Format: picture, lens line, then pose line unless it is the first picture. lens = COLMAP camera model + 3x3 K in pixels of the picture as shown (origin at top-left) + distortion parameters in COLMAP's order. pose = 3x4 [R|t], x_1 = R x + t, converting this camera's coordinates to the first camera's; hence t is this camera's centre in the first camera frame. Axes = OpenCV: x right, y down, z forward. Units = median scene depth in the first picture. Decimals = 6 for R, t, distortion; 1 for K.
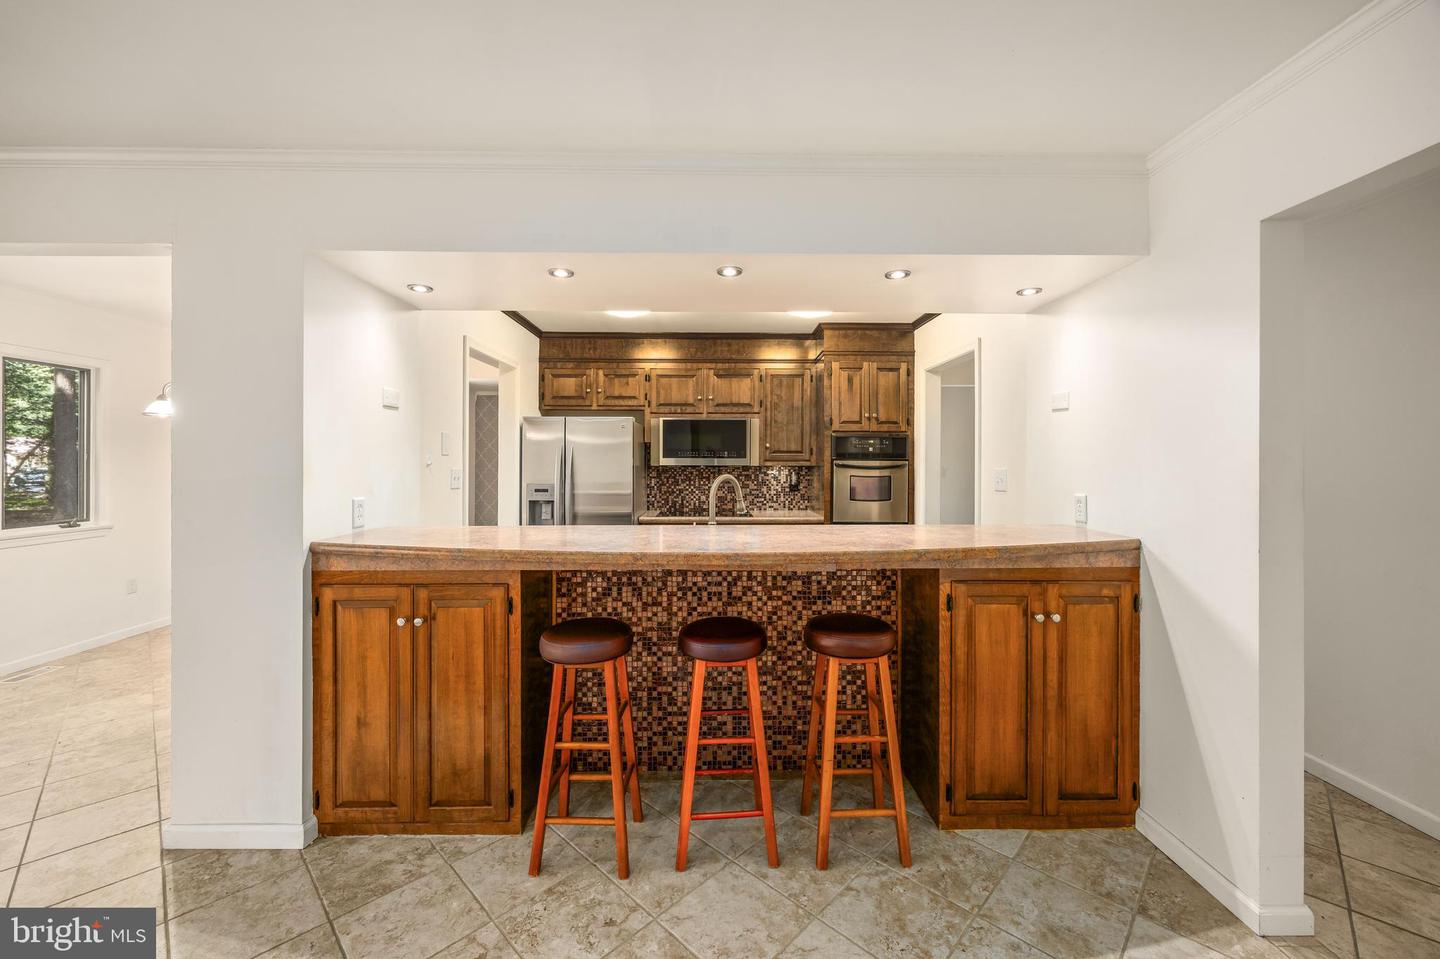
lens RADIAL K [[568.5, 0, 718.5], [0, 568.5, 460.7], [0, 0, 1]] dist [-0.001474, 0.000248]
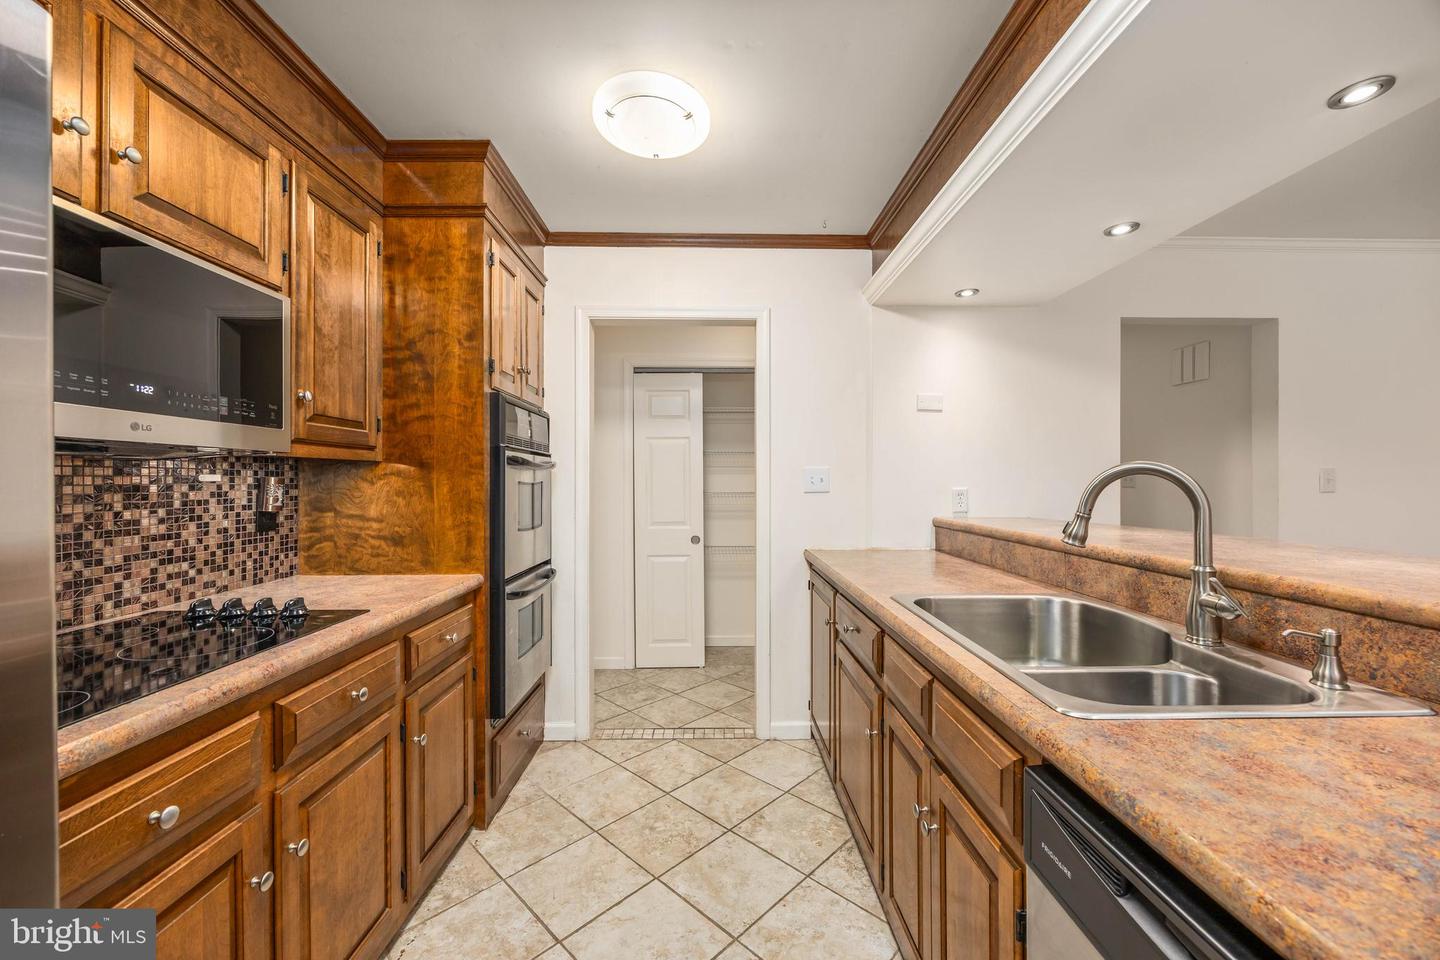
lens RADIAL K [[561.4, 0, 726.4], [0, 561.4, 481.8], [0, 0, 1]] dist [-0.001874, -0.000448]
pose [[-0.009951, -0.004155, 0.999942, -0.471280], [-0.001283, 0.999991, 0.004143, 0.042229], [-0.999950, -0.001242, -0.009956, 1.451686]]
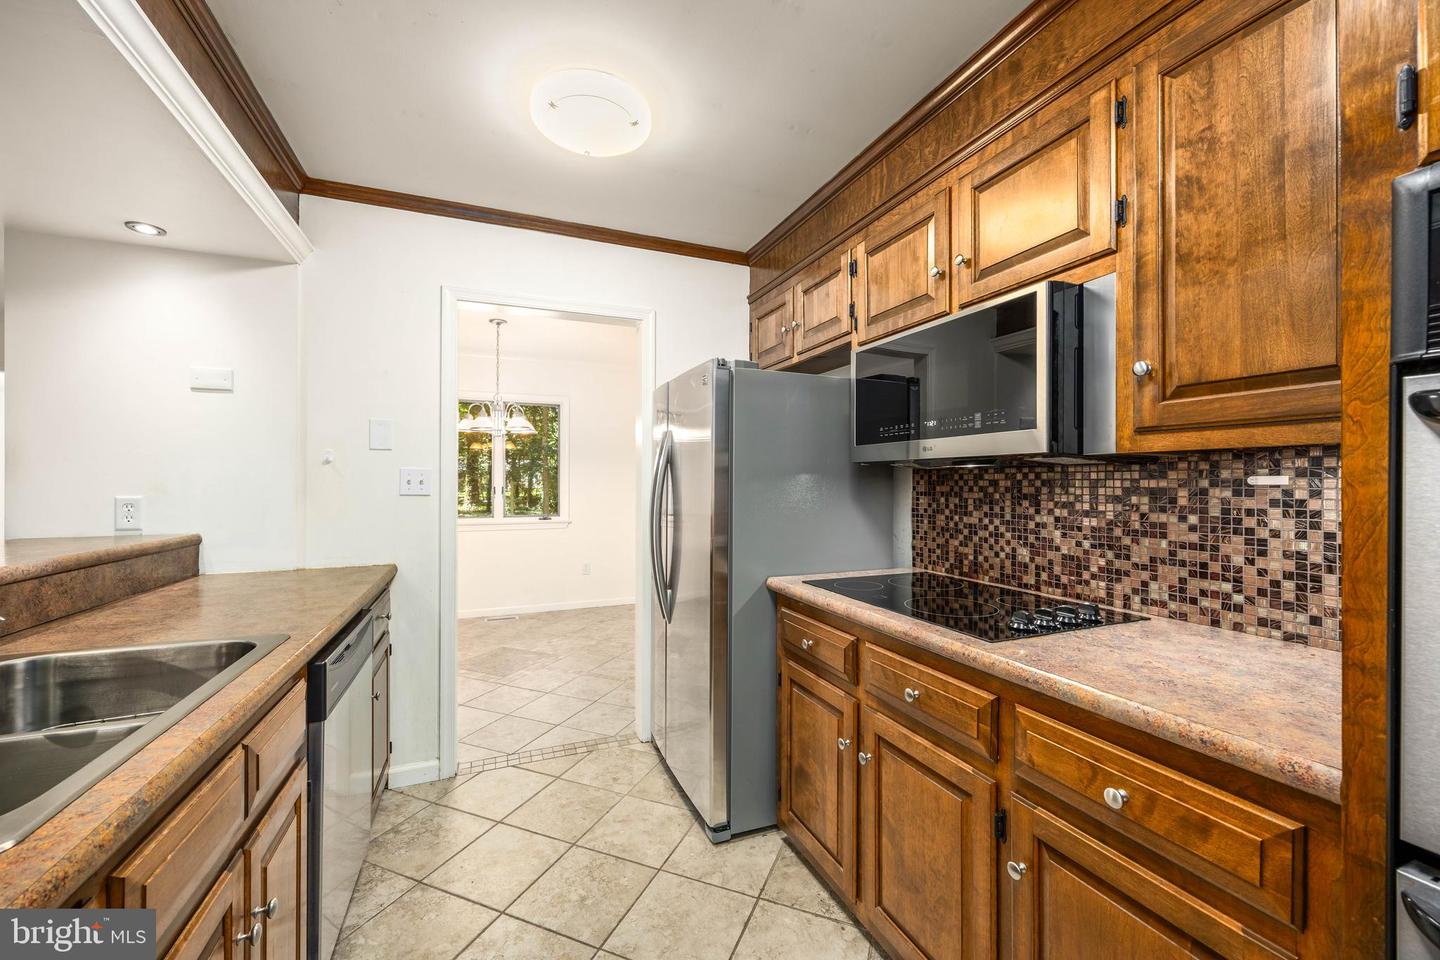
lens RADIAL K [[564.1, 0, 710.5], [0, 564.1, 480.9], [0, 0, 1]] dist [-0.001130, -0.000121]
pose [[0.358766, -0.003096, -0.933423, 0.474318], [0.002315, 0.999994, -0.002427, 0.041638], [0.933425, -0.001290, 0.358771, 1.417550]]
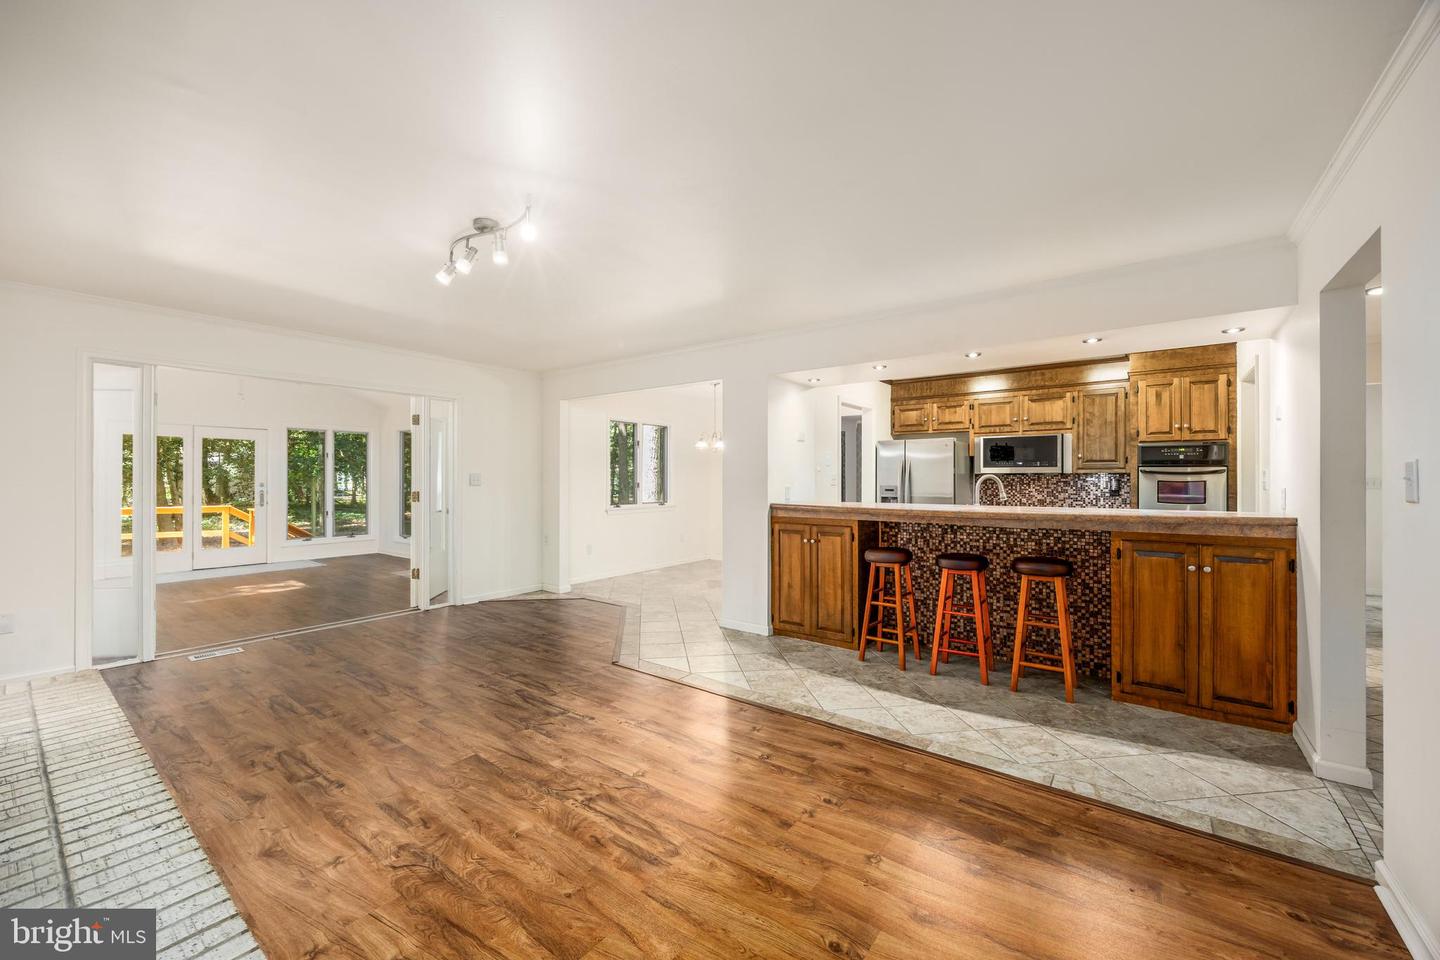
lens RADIAL K [[559.4, 0, 718.7], [0, 559.4, 476.9], [0, 0, 1]] dist [-0.002387, -0.000481]
pose [[0.786147, -0.003395, -0.618030, 0.410498], [0.002020, 0.999994, -0.002923, 0.036350], [0.618036, 0.001049, 0.786149, -0.723714]]
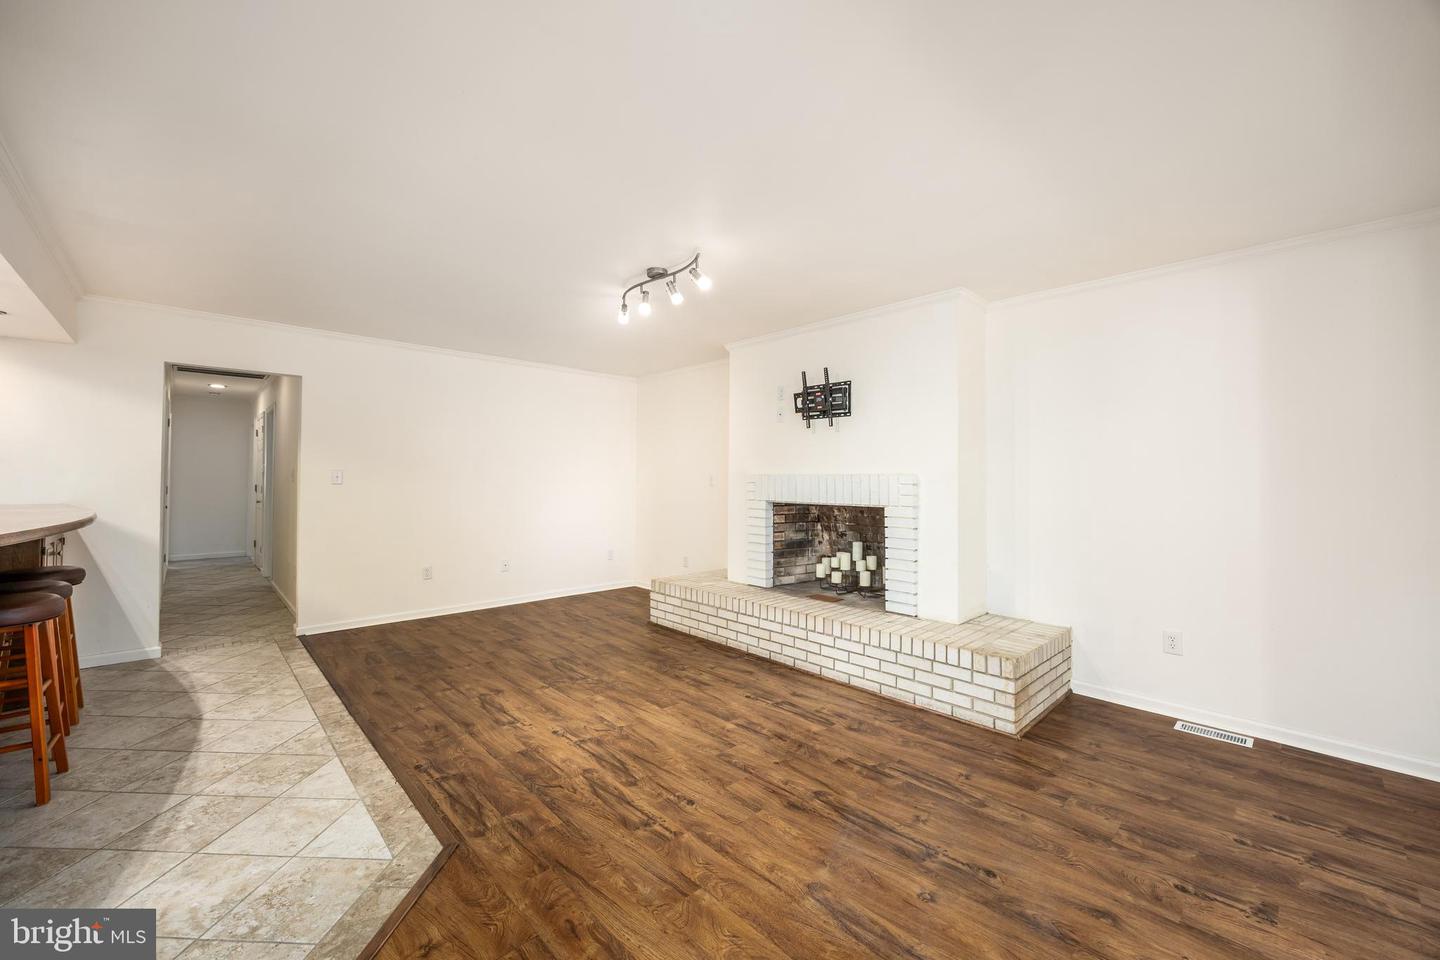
lens RADIAL K [[563.9, 0, 718.4], [0, 563.9, 483.0], [0, 0, 1]] dist [-0.003236, 0.000404]
pose [[-0.677875, -0.011344, 0.735090, -1.587701], [-0.008074, 0.999936, 0.007985, 0.034050], [-0.735133, -0.000522, -0.677923, 0.572206]]
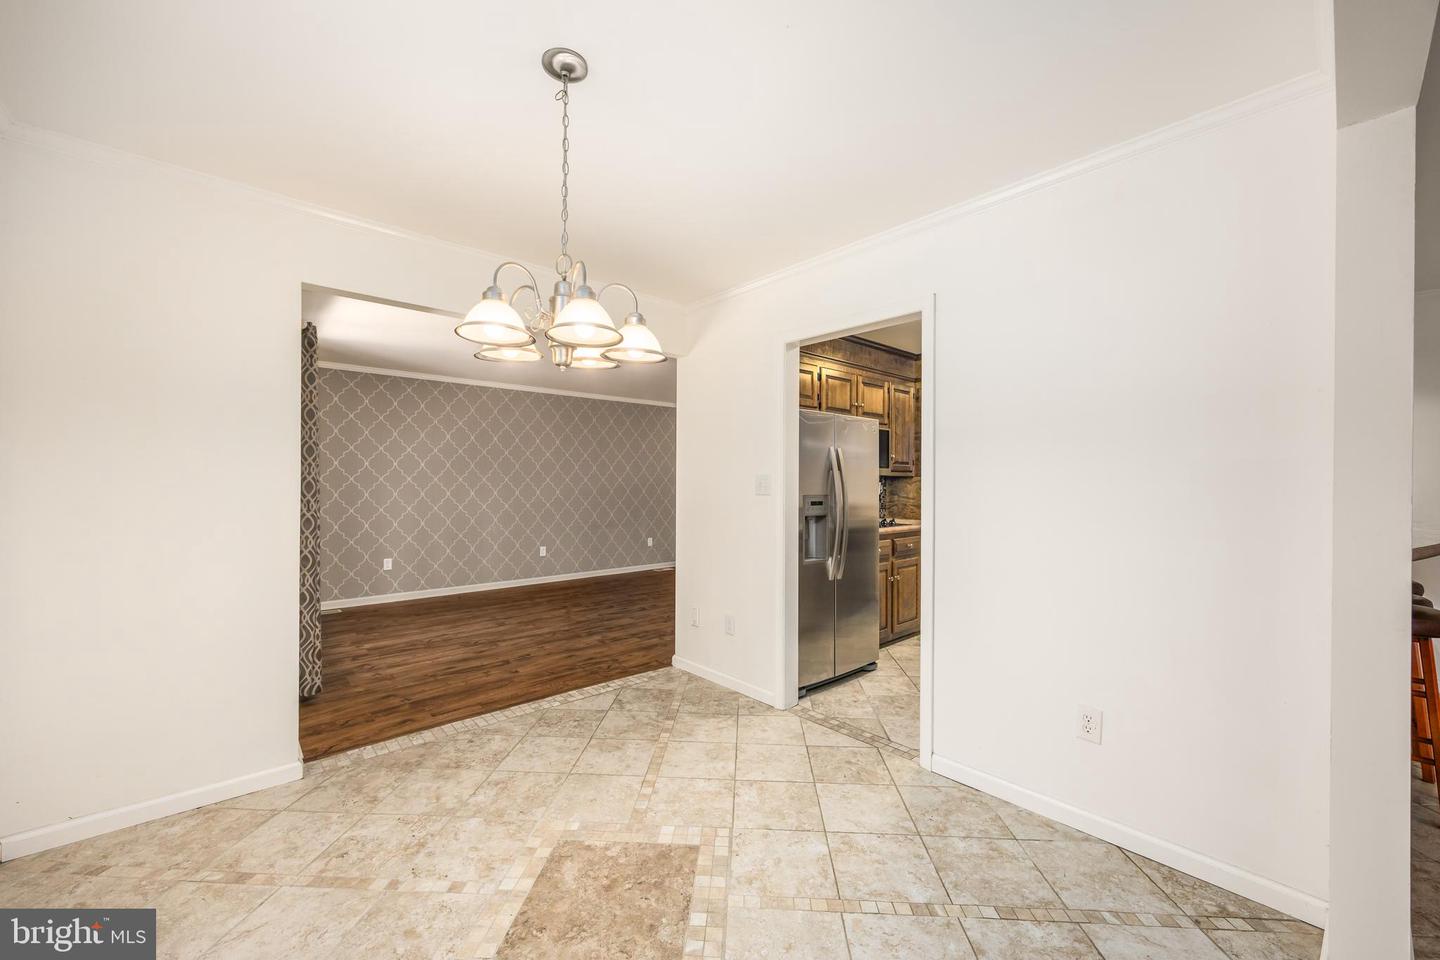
lens RADIAL K [[564.1, 0, 710.5], [0, 564.1, 480.9], [0, 0, 1]] dist [-0.001130, -0.000121]
pose [[0.760981, 0.002533, 0.648770, -1.595982], [-0.002866, 0.999996, -0.000543, 0.037308], [-0.648768, -0.001446, 0.760985, 0.834649]]
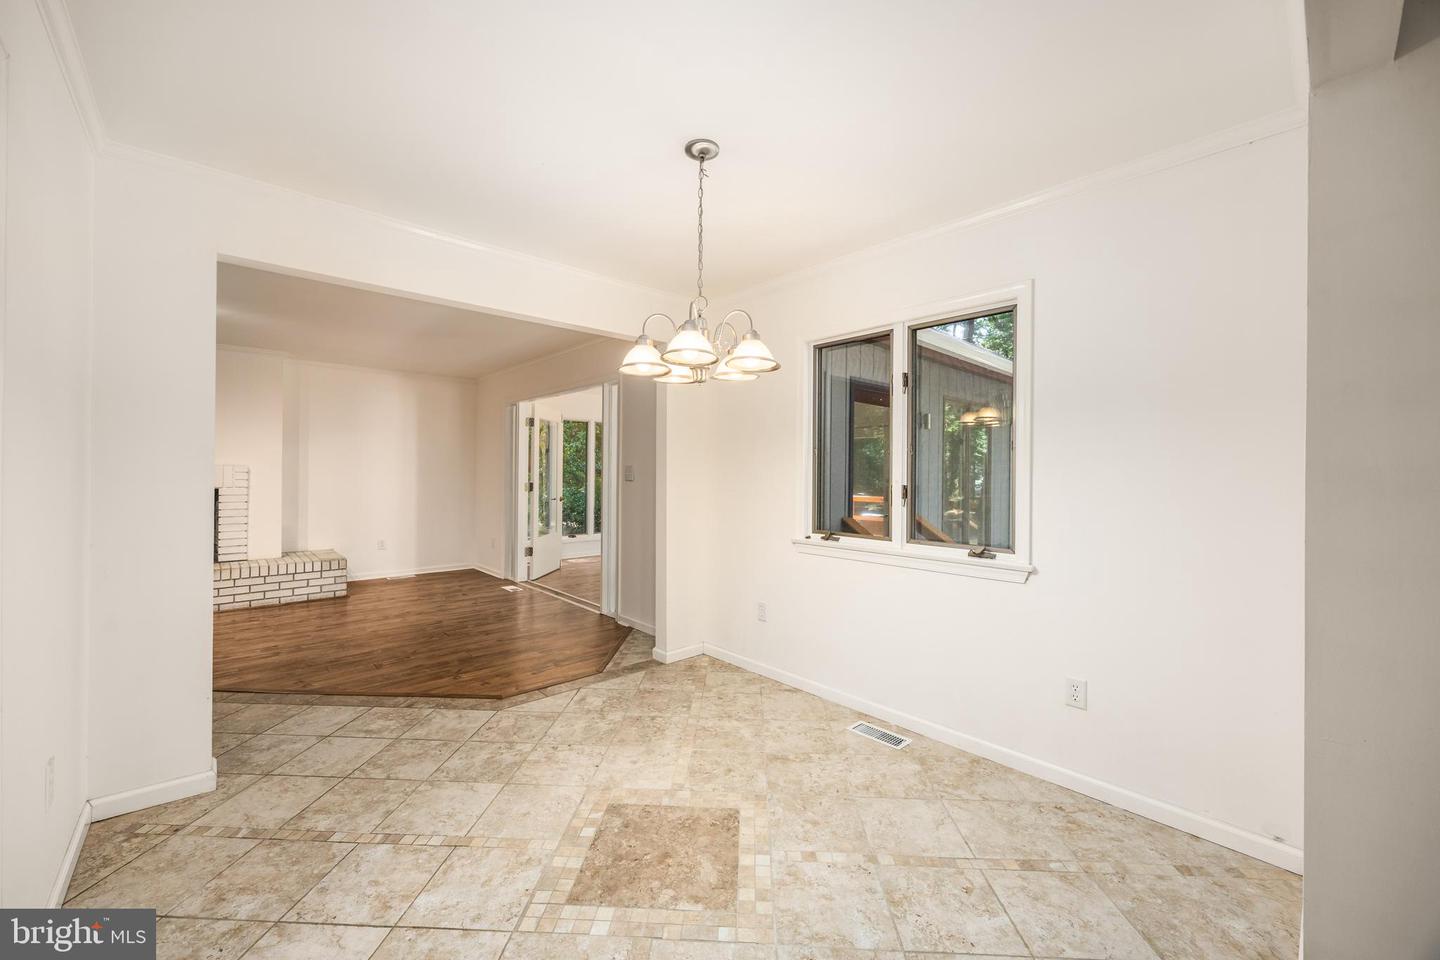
lens RADIAL K [[564.1, 0, 710.5], [0, 564.1, 480.9], [0, 0, 1]] dist [-0.001130, -0.000121]
pose [[-0.755153, 0.002930, -0.655542, -0.788990], [-0.006479, 0.999908, 0.011933, 0.040673], [0.655517, 0.013258, -0.755064, 2.052381]]
